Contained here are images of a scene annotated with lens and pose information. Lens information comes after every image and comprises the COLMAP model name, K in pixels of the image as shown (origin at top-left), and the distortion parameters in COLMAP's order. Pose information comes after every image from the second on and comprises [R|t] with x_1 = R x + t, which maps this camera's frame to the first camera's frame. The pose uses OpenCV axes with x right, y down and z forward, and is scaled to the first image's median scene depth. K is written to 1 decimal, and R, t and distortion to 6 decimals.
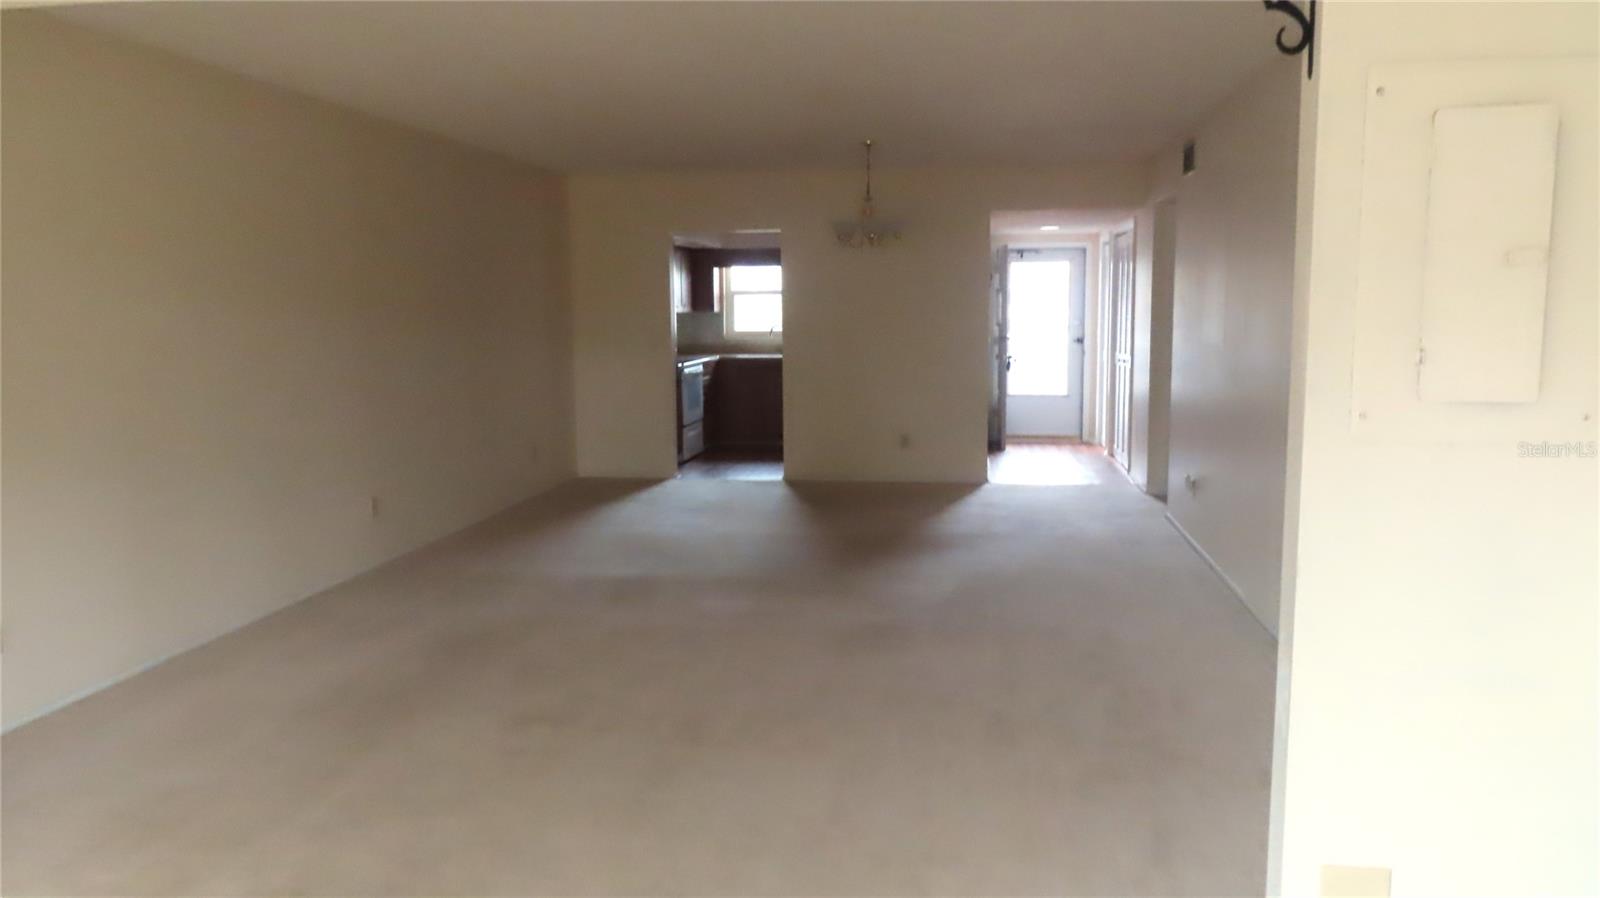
lens RADIAL K [[1146.8, 0, 800.0], [0, 1146.8, 449.0], [0, 0, 1]] dist [-0.000156, -0.003609]
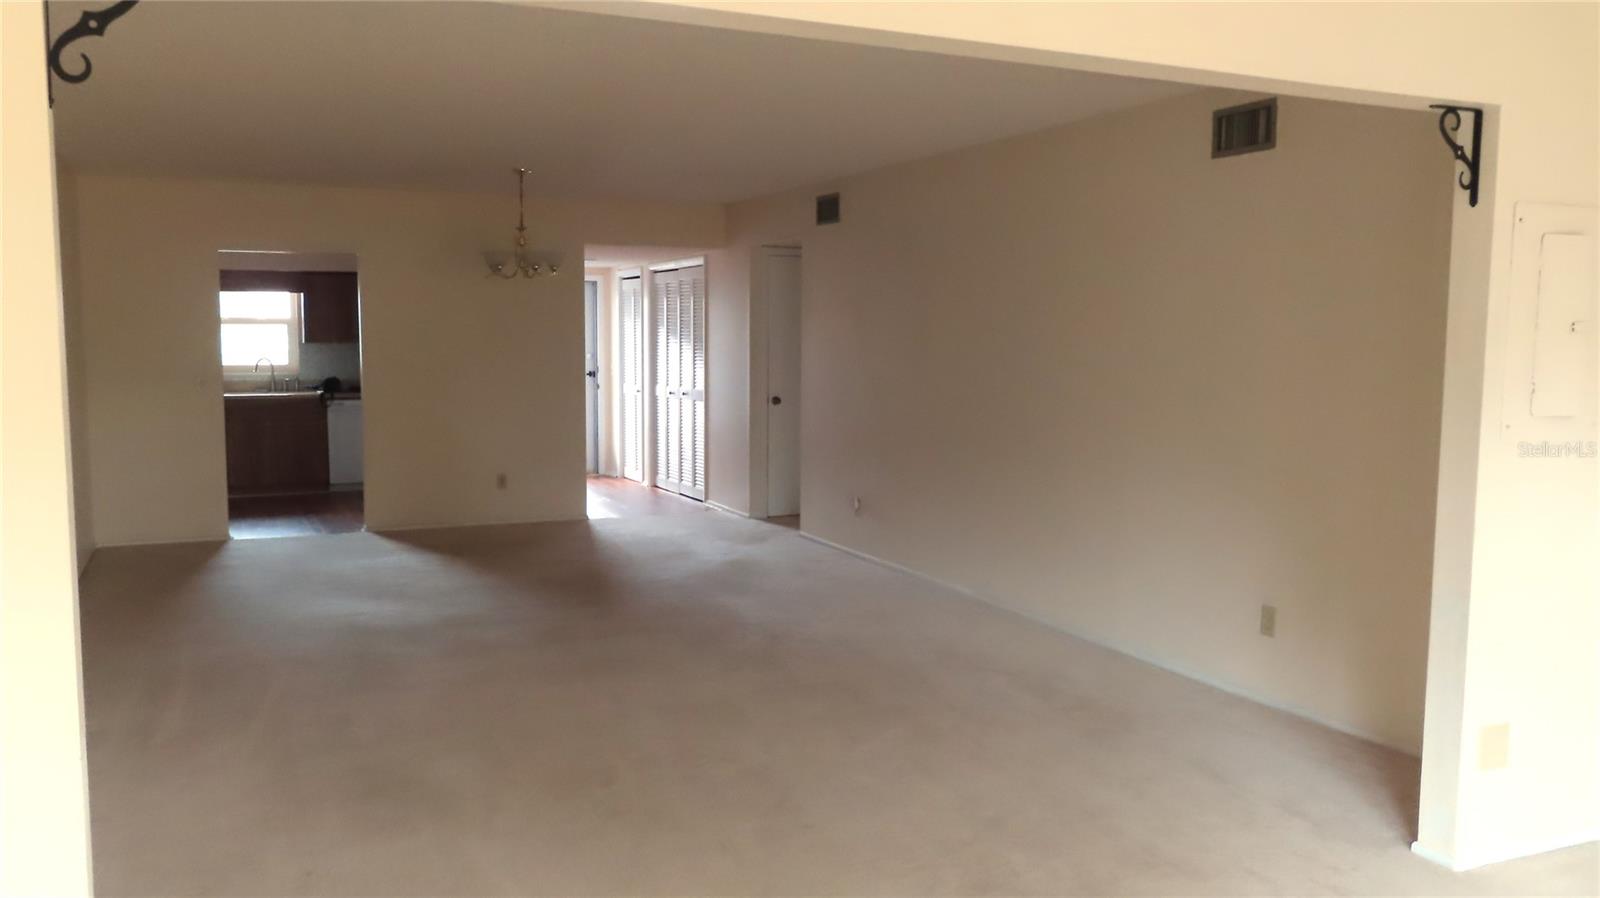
lens RADIAL K [[1207.2, 0, 794.1], [0, 1207.2, 479.5], [0, 0, 1]] dist [-0.007107, -0.002623]
pose [[0.844782, -0.053796, 0.532399, -0.228864], [0.056688, 0.998332, 0.010925, -0.005869], [-0.532099, 0.020951, 0.846423, 0.026462]]
